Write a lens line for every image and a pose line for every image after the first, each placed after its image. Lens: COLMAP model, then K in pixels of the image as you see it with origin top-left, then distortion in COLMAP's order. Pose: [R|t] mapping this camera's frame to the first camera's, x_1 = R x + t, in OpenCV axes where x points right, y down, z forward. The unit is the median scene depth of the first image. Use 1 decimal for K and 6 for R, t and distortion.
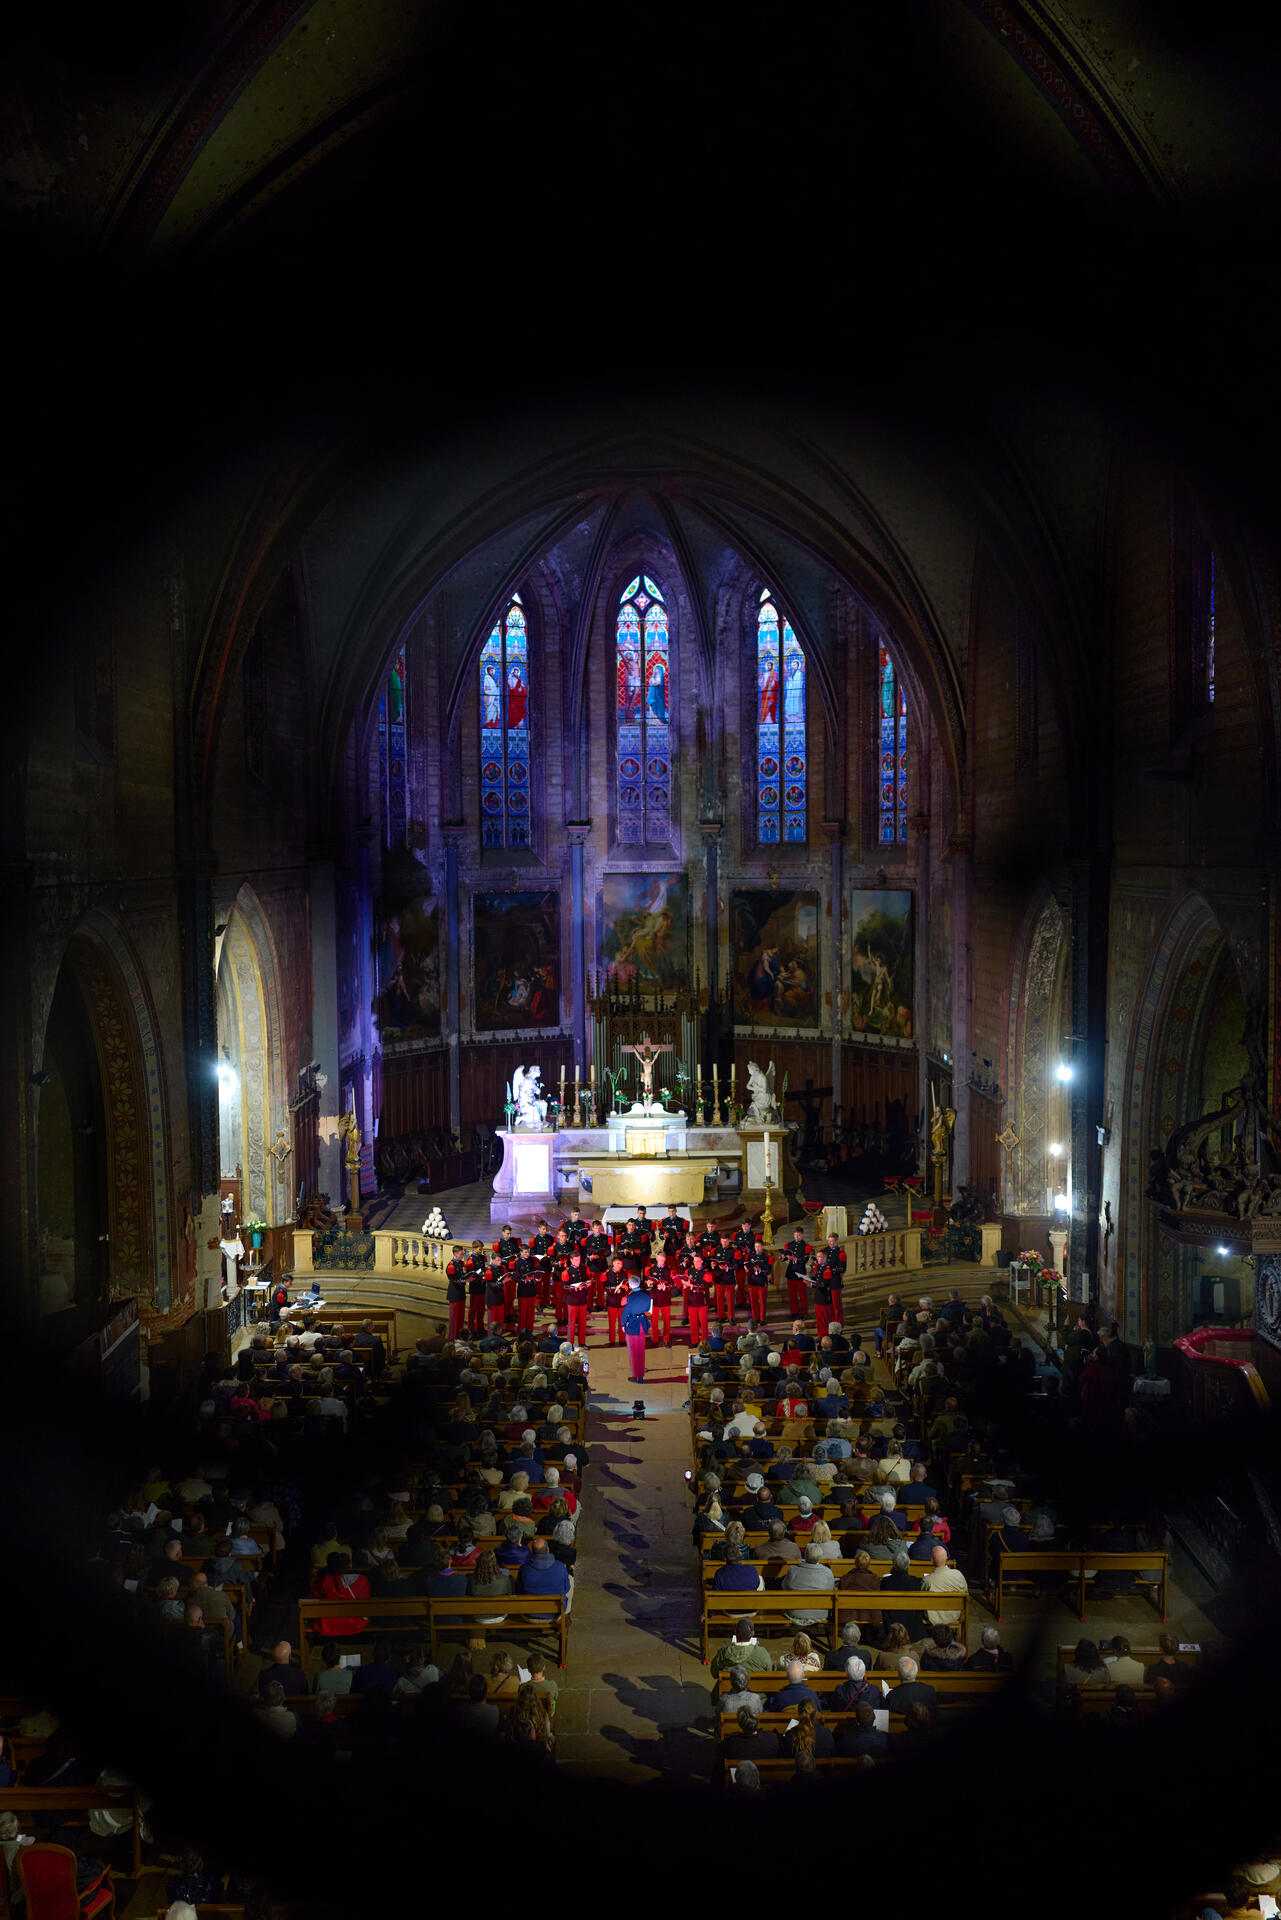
lens RADIAL K [[1823.2, 0, 625.3], [0, 1823.2, 964.8], [0, 0, 1]] dist [-0.008820, 0.000000]
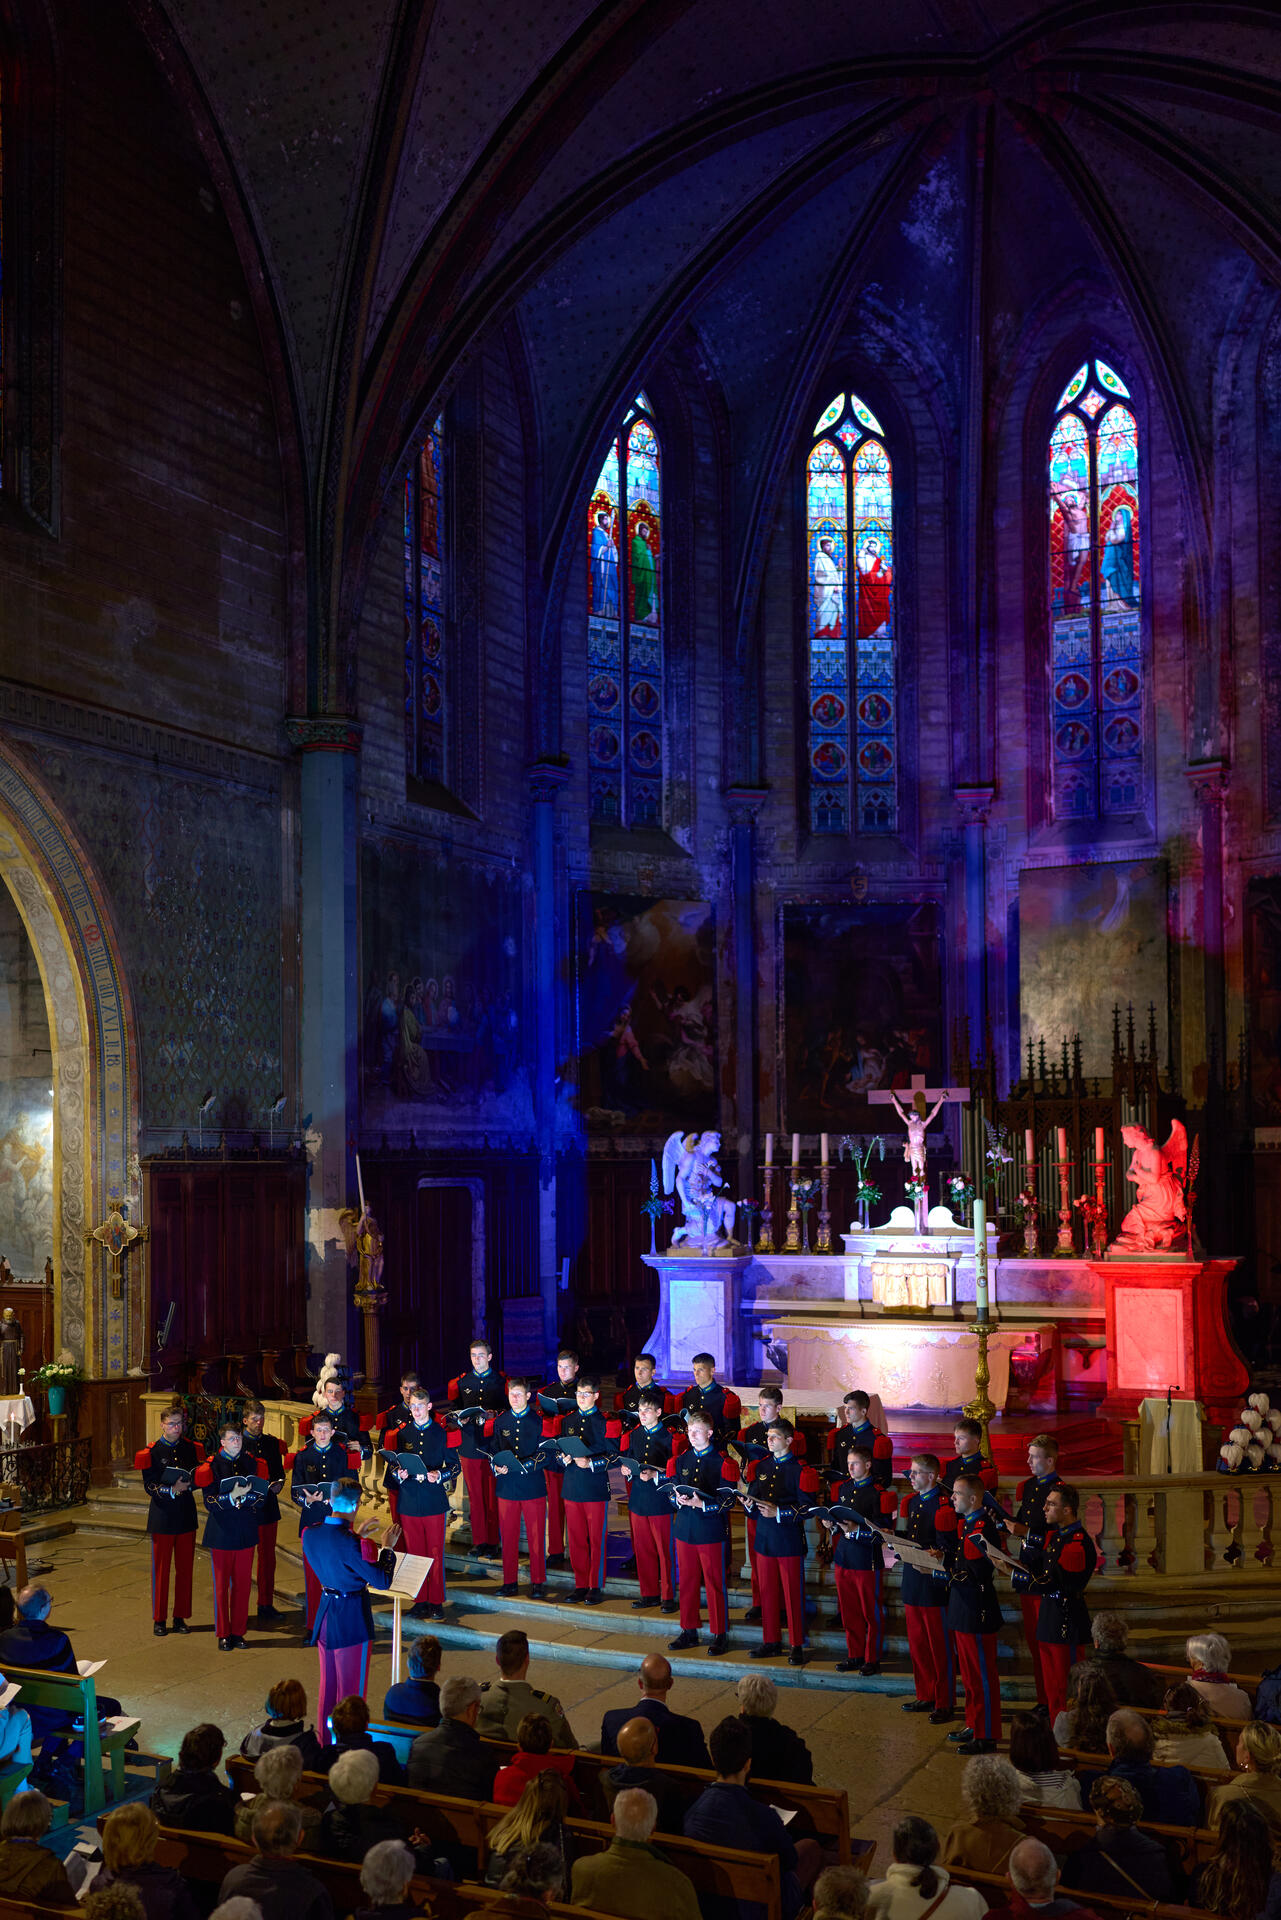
lens RADIAL K [[1860.7, 0, 632.7], [0, 1860.7, 1116.9], [0, 0, 1]] dist [0.011848, 0.000000]
pose [[0.898509, -0.009653, -0.438848, 0.164733], [-0.026066, 0.996821, -0.075294, 0.091916], [0.438180, 0.079092, 0.895401, 0.507593]]
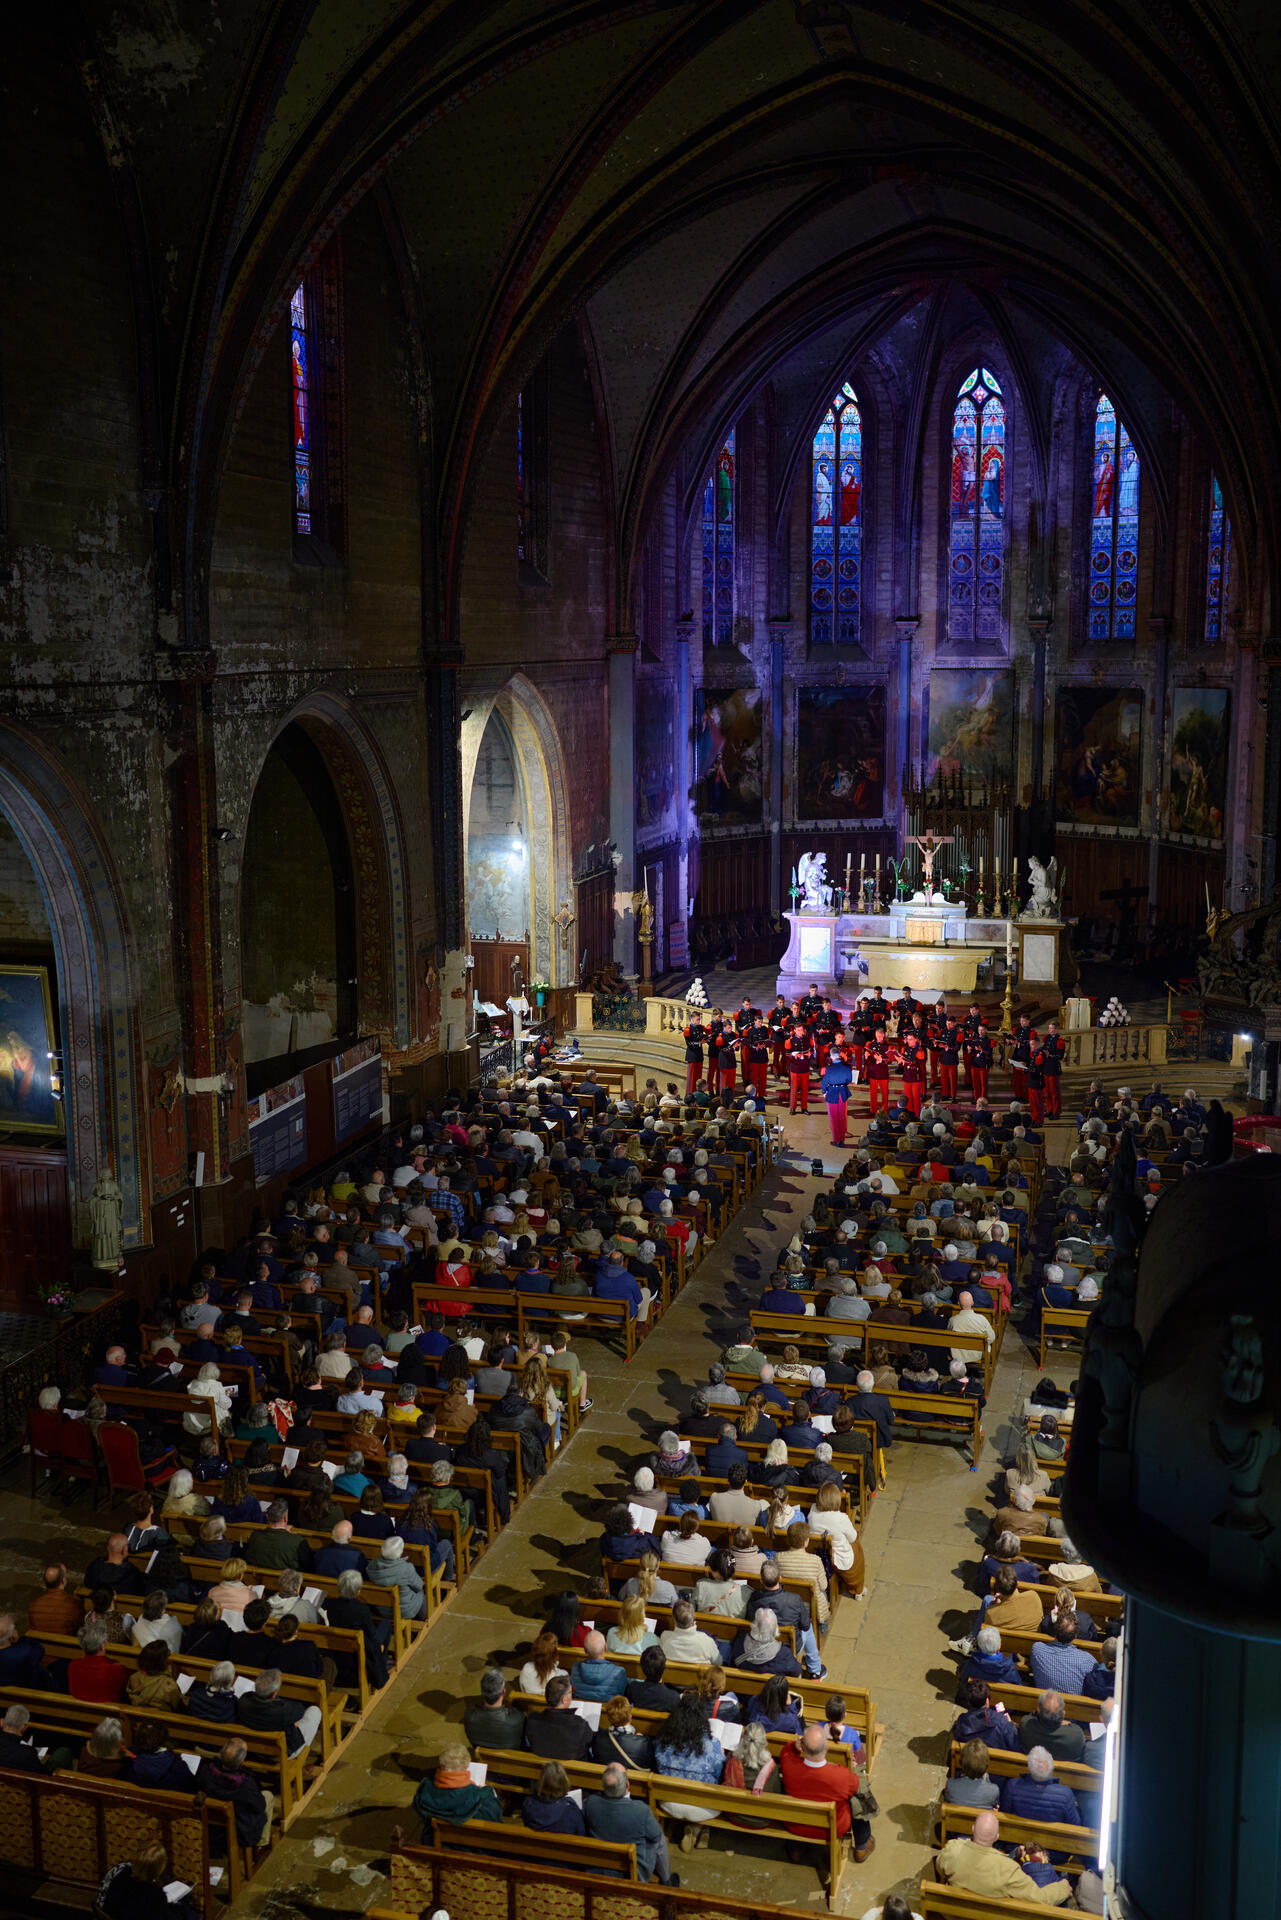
lens RADIAL K [[1823.2, 0, 632.0], [0, 1823.2, 916.9], [0, 0, 1]] dist [-0.008820, 0.000000]
pose [[0.962891, 0.044432, -0.266208, 0.125633], [-0.021823, 0.995943, 0.087296, 0.003142], [0.269007, -0.078247, 0.959954, -0.037493]]
